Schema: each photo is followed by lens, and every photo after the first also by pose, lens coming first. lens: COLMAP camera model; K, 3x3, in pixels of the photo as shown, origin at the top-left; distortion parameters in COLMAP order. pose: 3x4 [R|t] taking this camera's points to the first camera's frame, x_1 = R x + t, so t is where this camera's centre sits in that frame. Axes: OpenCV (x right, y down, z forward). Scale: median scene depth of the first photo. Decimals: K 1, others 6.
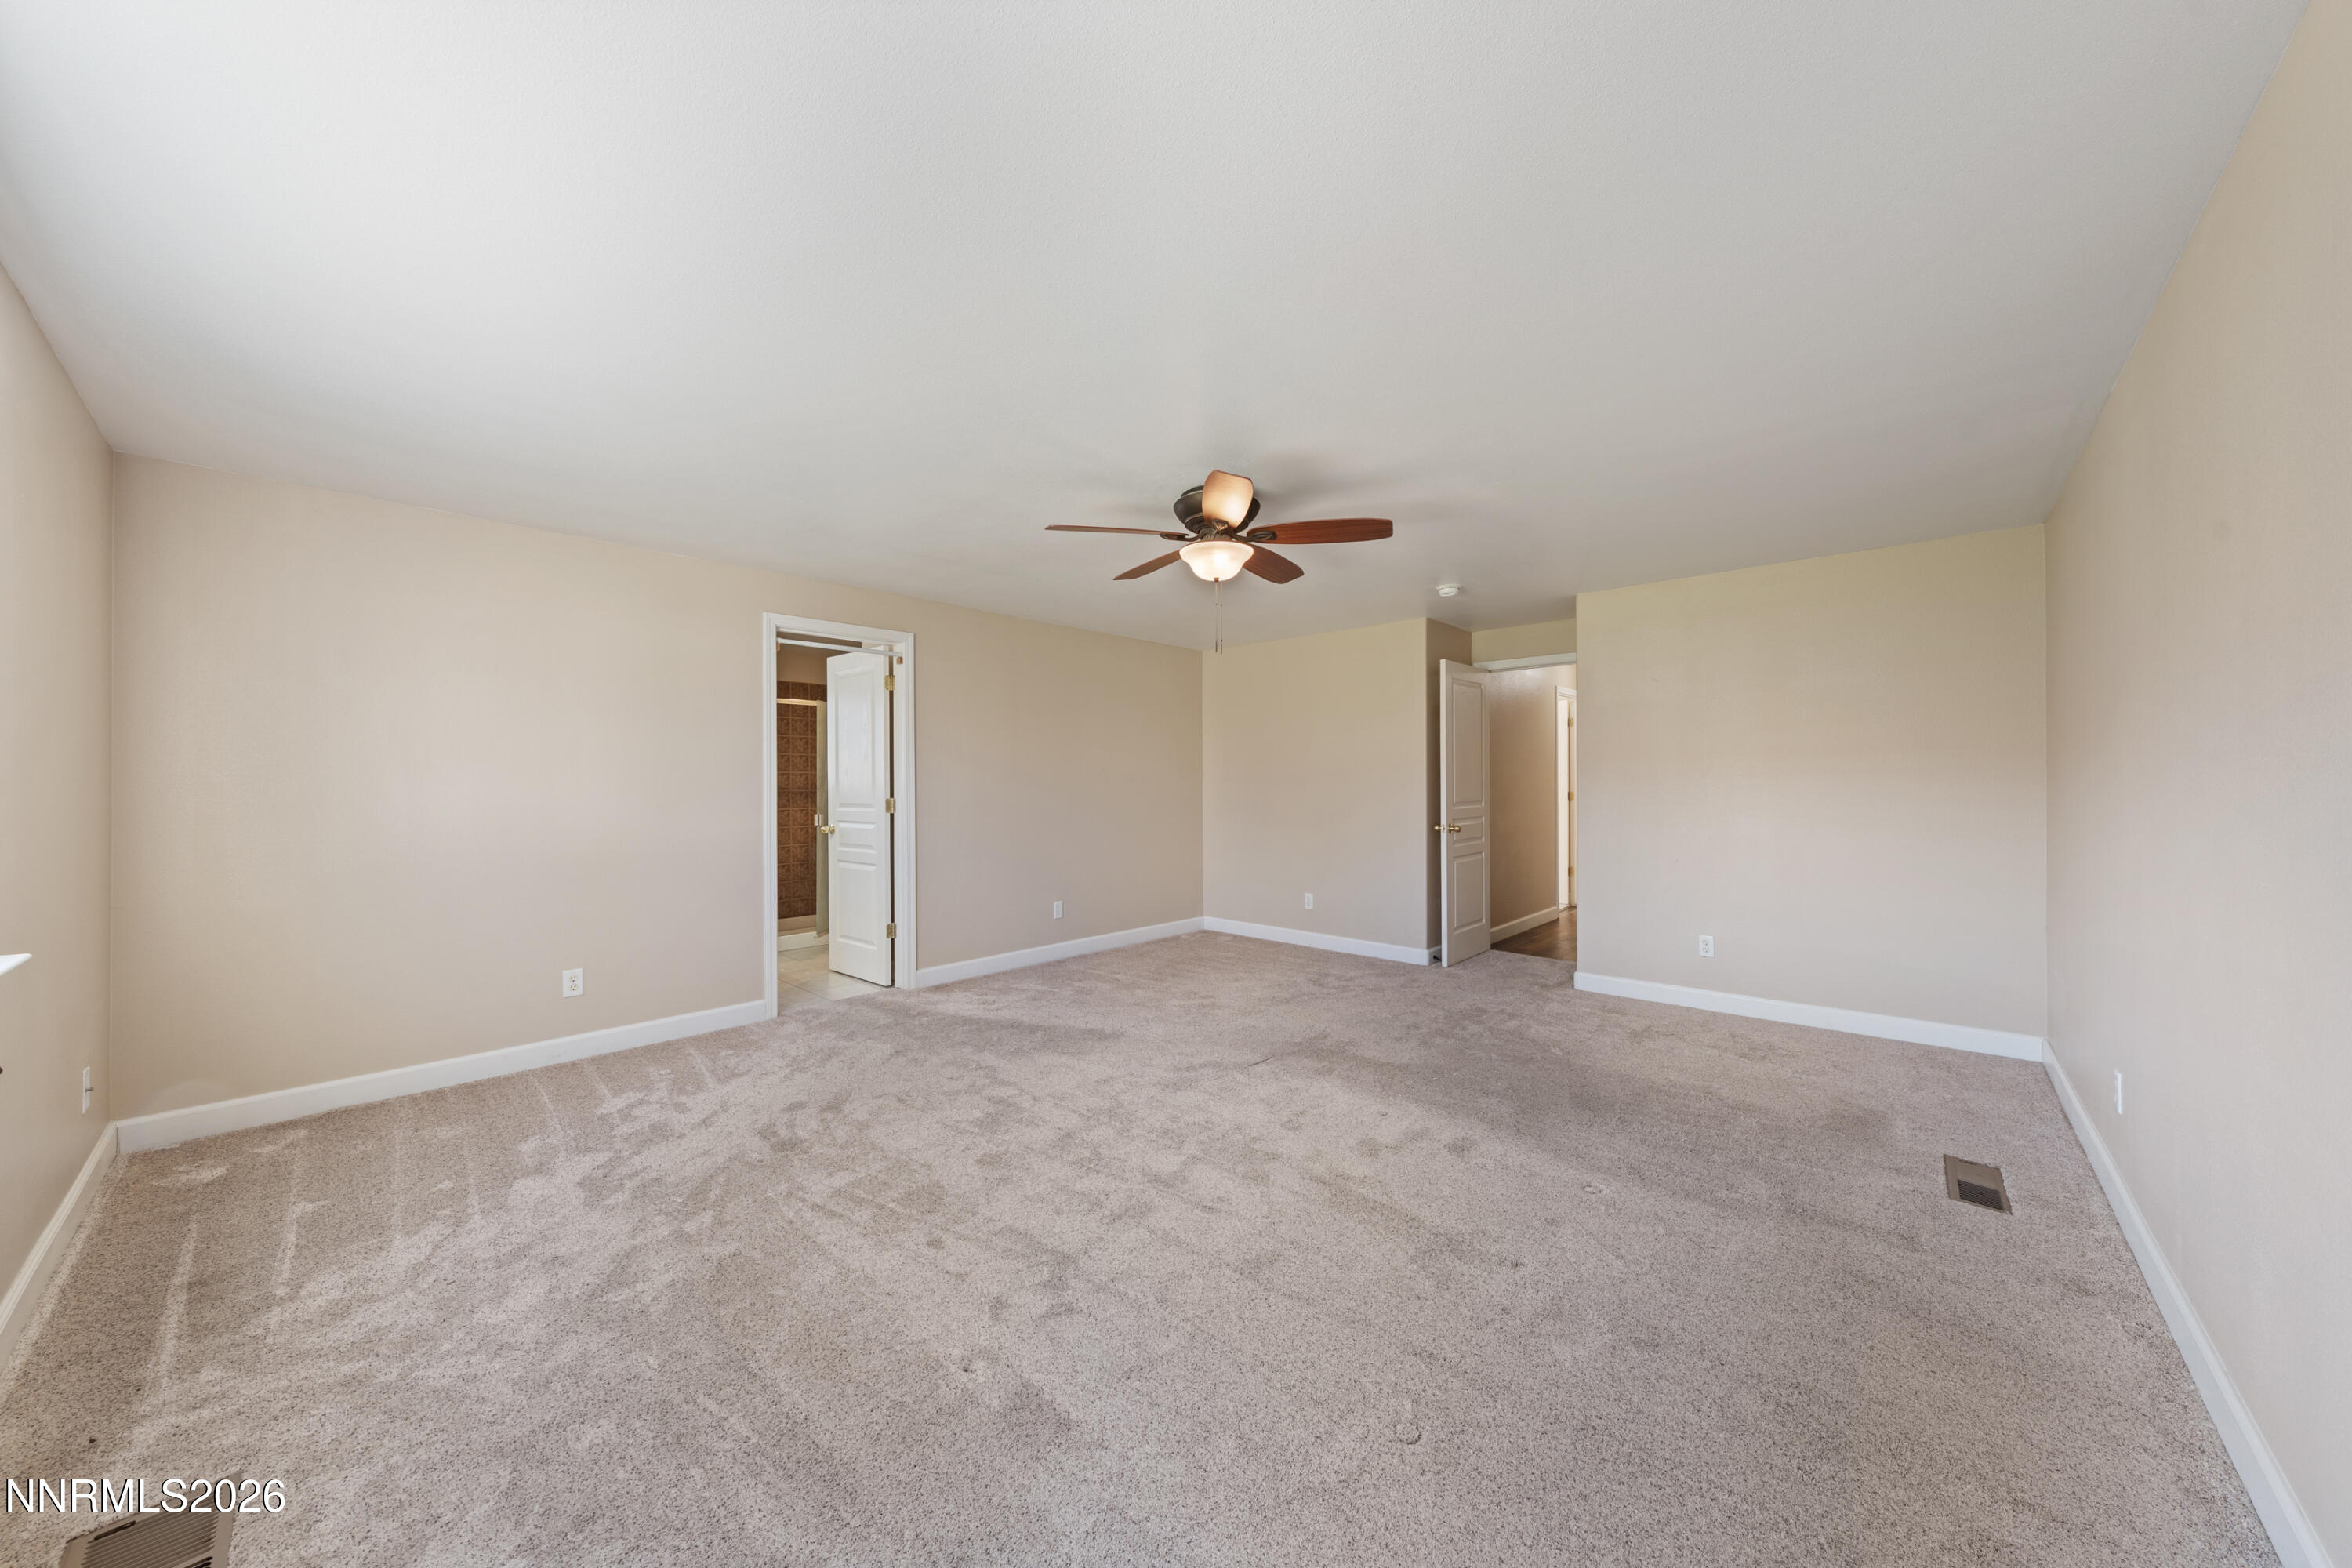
lens RADIAL K [[803.5, 0, 1205.3], [0, 803.5, 774.9], [0, 0, 1]] dist [-0.000070, -0.000240]
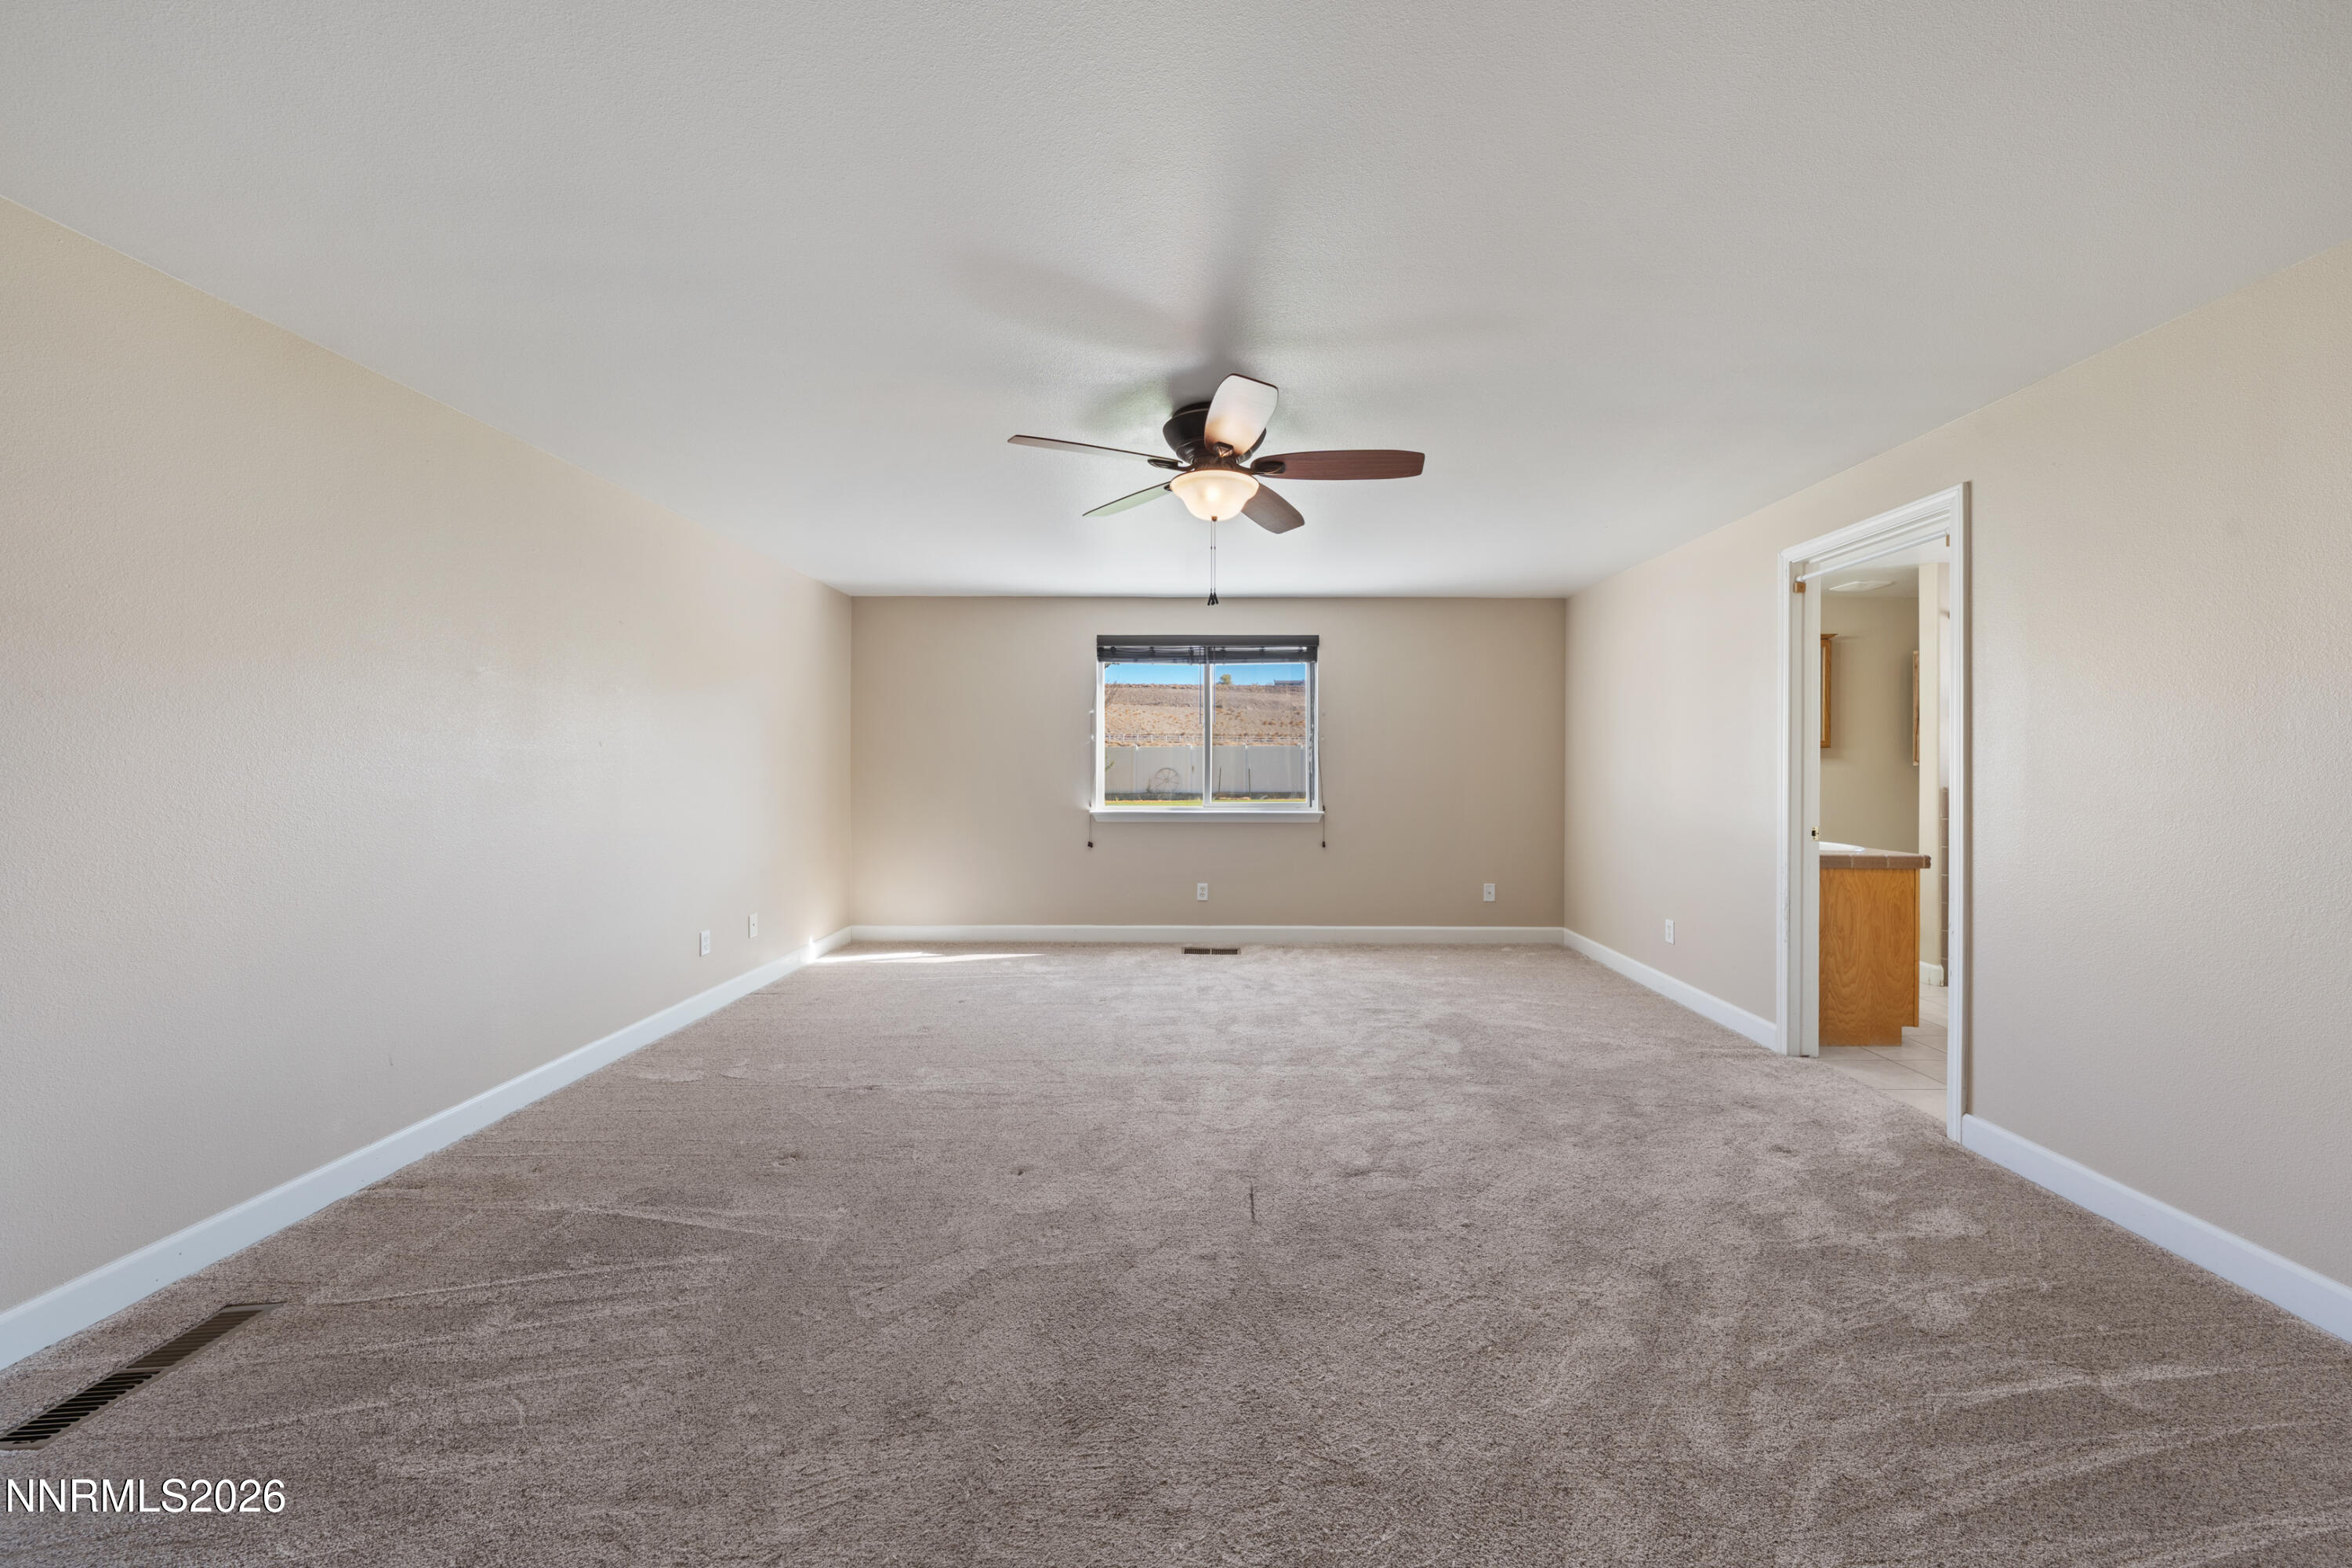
lens RADIAL K [[803.5, 0, 1200.5], [0, 803.5, 770.4], [0, 0, 1]] dist [-0.000070, -0.000240]
pose [[-0.750714, 0.009669, -0.660557, 0.577894], [0.005508, 0.999950, 0.008376, 0.008538], [0.660605, 0.002650, -0.750729, 1.613422]]
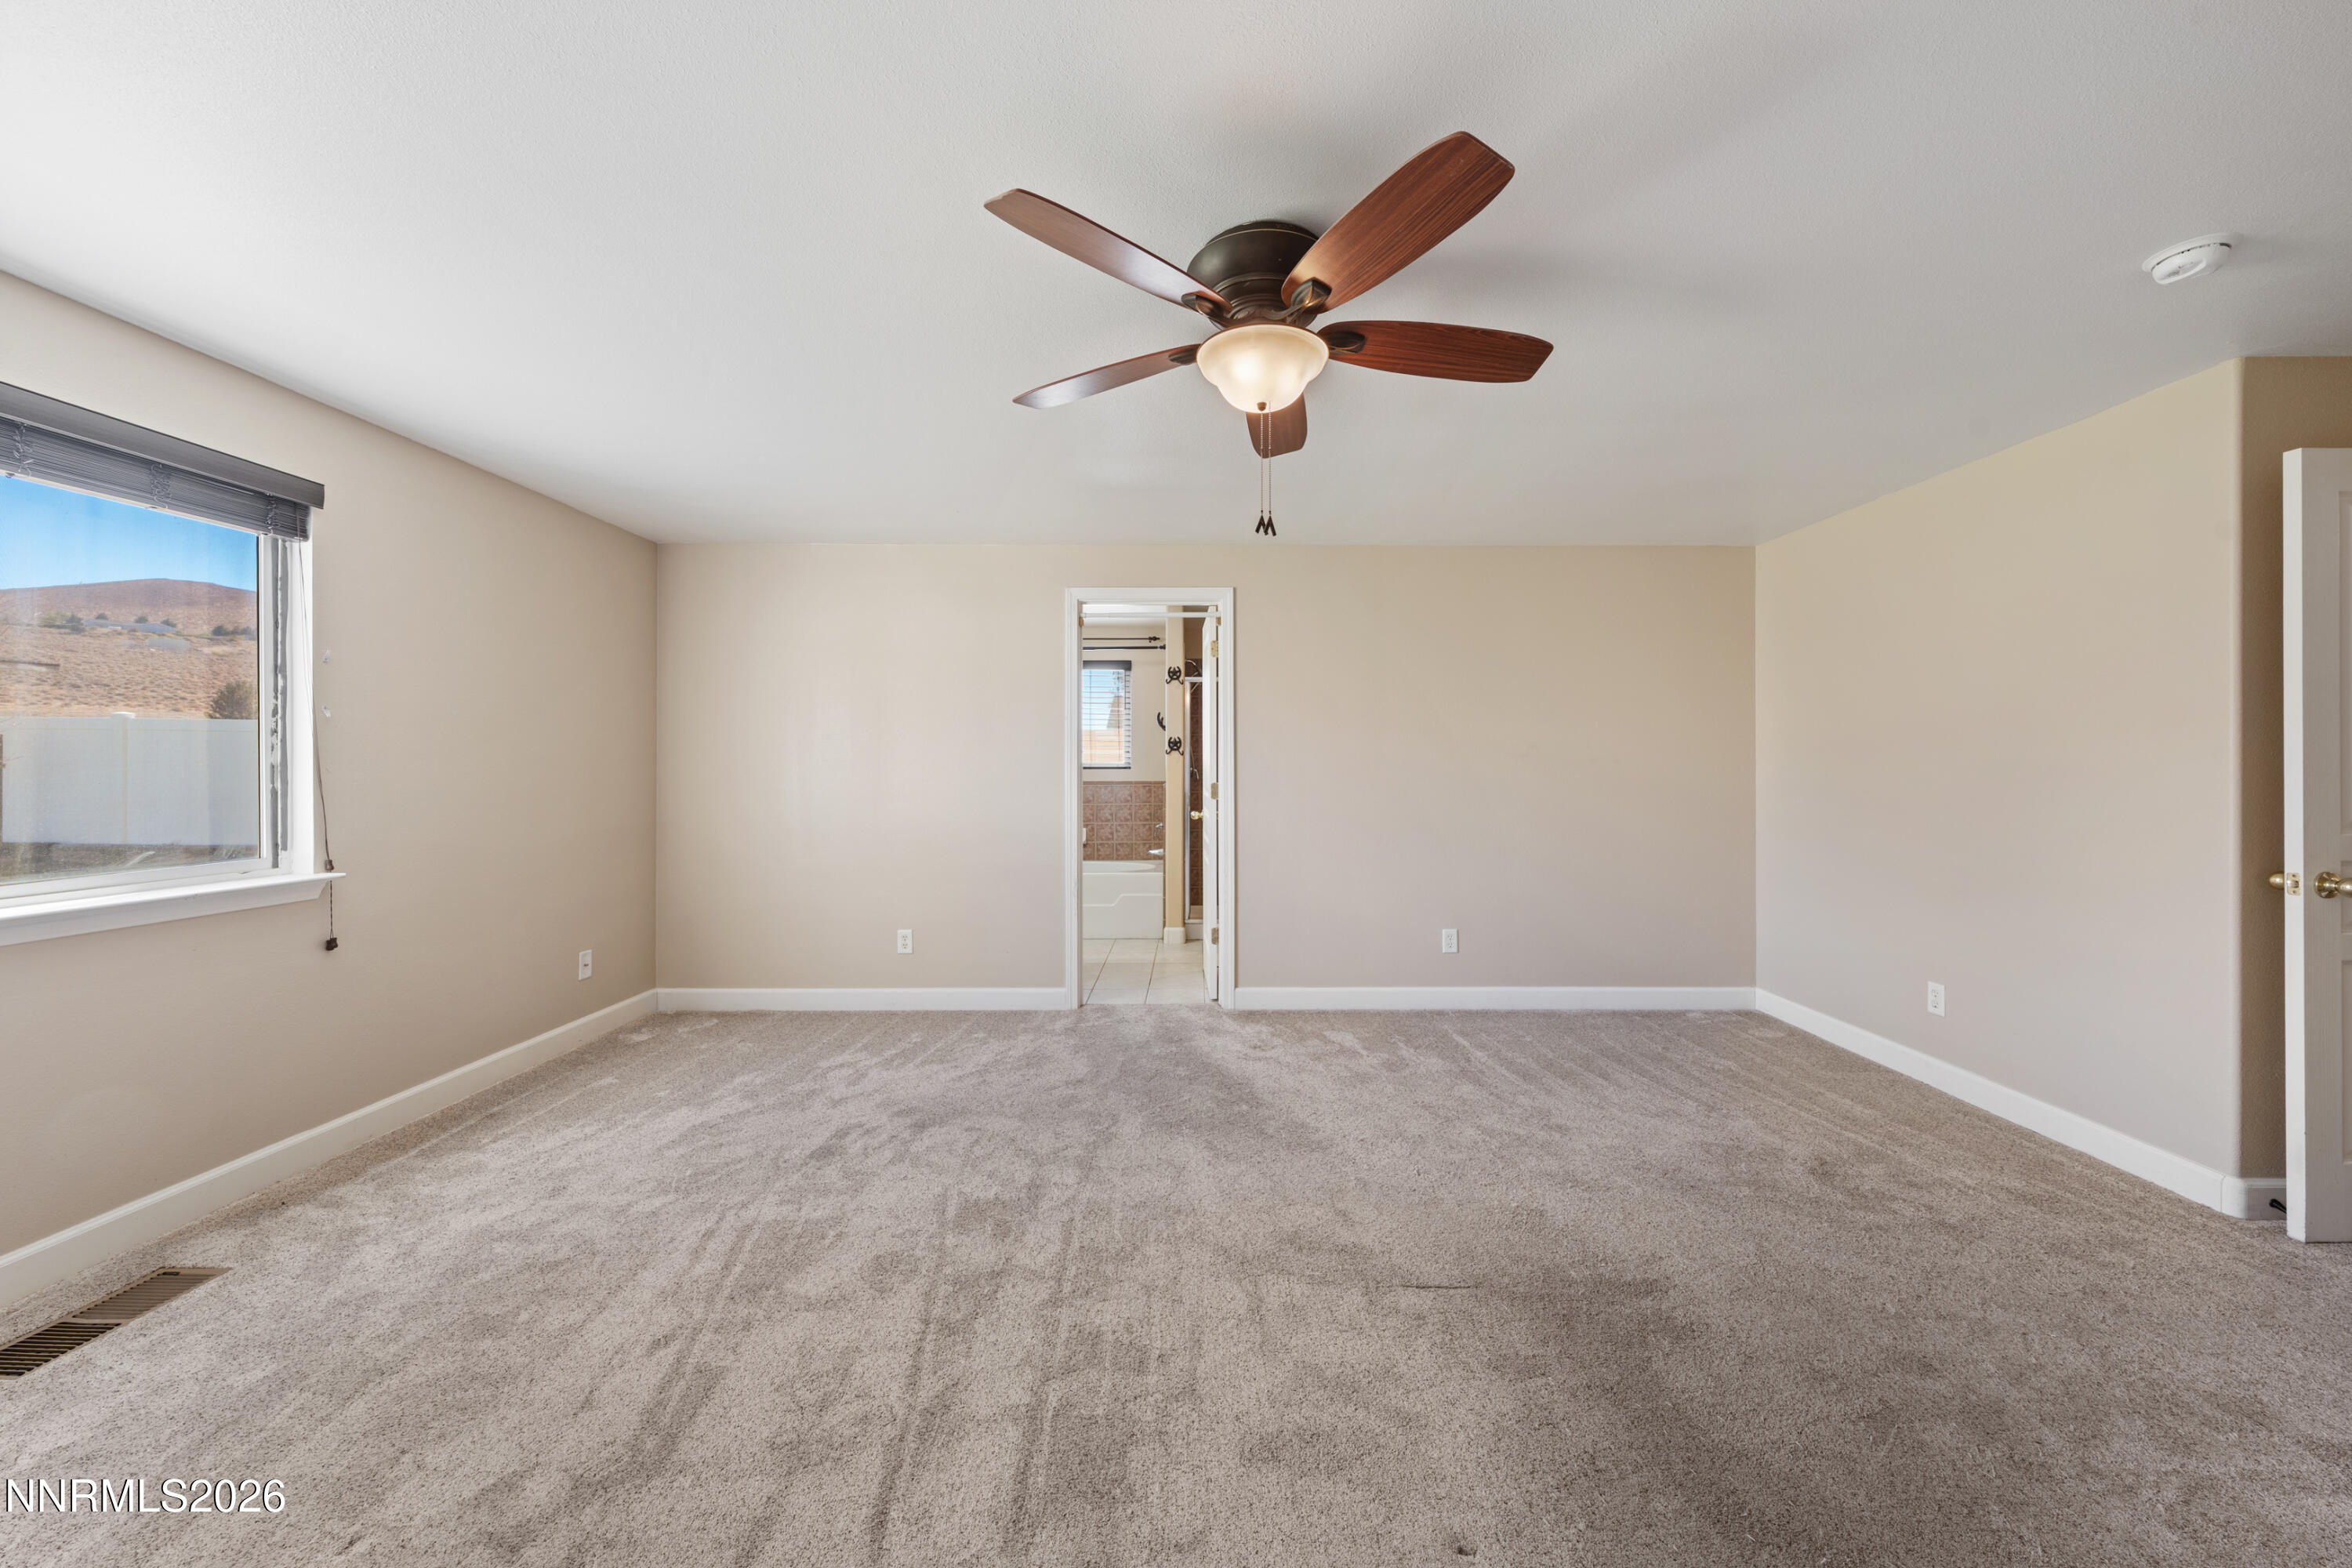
lens RADIAL K [[871.4, 0, 1192.1], [0, 871.4, 762.5], [0, 0, 1]] dist [-0.001042, -0.000243]
pose [[0.666674, 0.001094, -0.745348, 0.437481], [0.004897, 0.999971, 0.005848, 0.004382], [0.745333, -0.007549, 0.666650, 0.551028]]
